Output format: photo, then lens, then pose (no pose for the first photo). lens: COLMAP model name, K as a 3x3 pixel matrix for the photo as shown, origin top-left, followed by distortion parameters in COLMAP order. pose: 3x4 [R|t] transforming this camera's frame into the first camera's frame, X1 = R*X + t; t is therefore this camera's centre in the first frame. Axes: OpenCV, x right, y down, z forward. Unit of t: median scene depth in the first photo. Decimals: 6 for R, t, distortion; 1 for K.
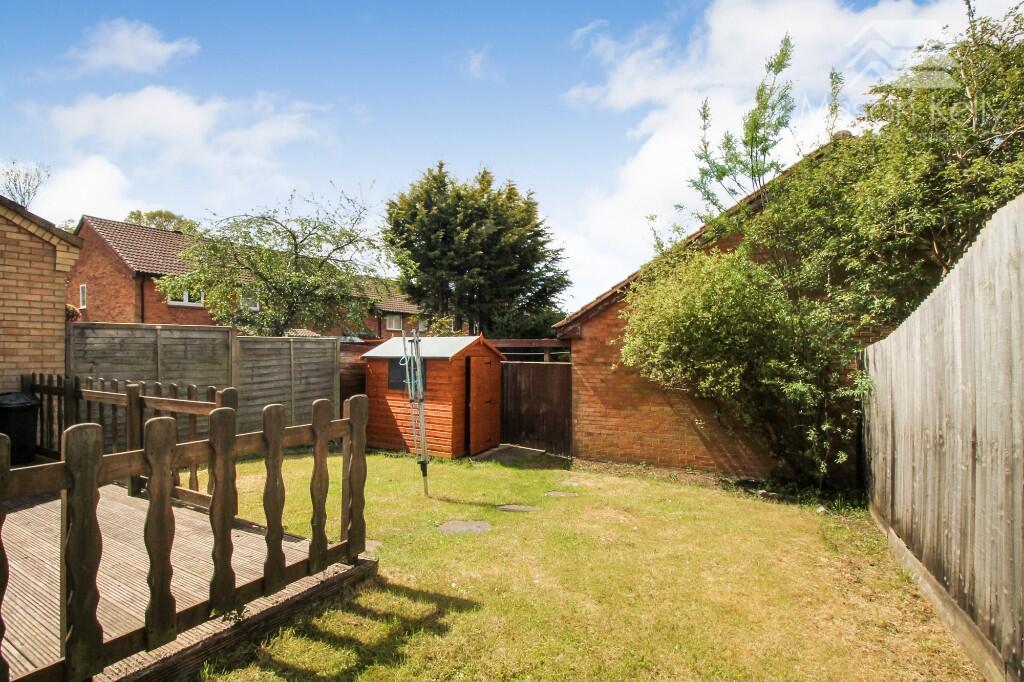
lens RADIAL K [[480.0, 0, 512.0], [0, 480.0, 341.0], [0, 0, 1]] dist [0.000652, -0.000024]
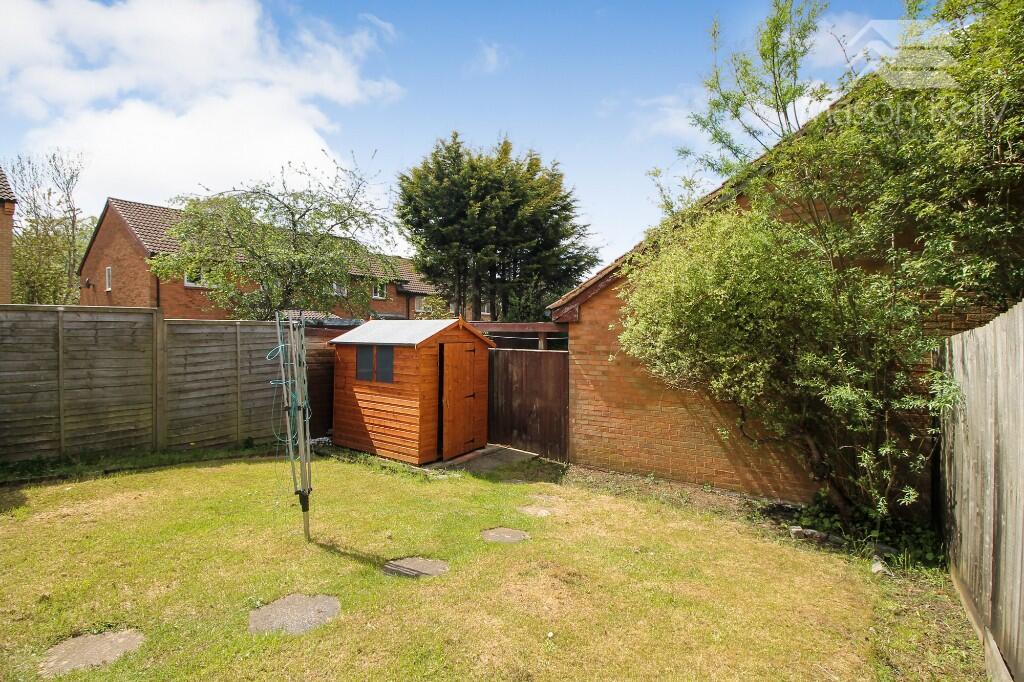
lens RADIAL K [[489.5, 0, 511.1], [0, 489.5, 325.0], [0, 0, 1]] dist [-0.001442, -0.005066]
pose [[0.996270, 0.002164, -0.086262, 0.116286], [-0.001807, 0.999989, 0.004215, -0.004131], [0.086271, -0.004043, 0.996264, 0.167578]]
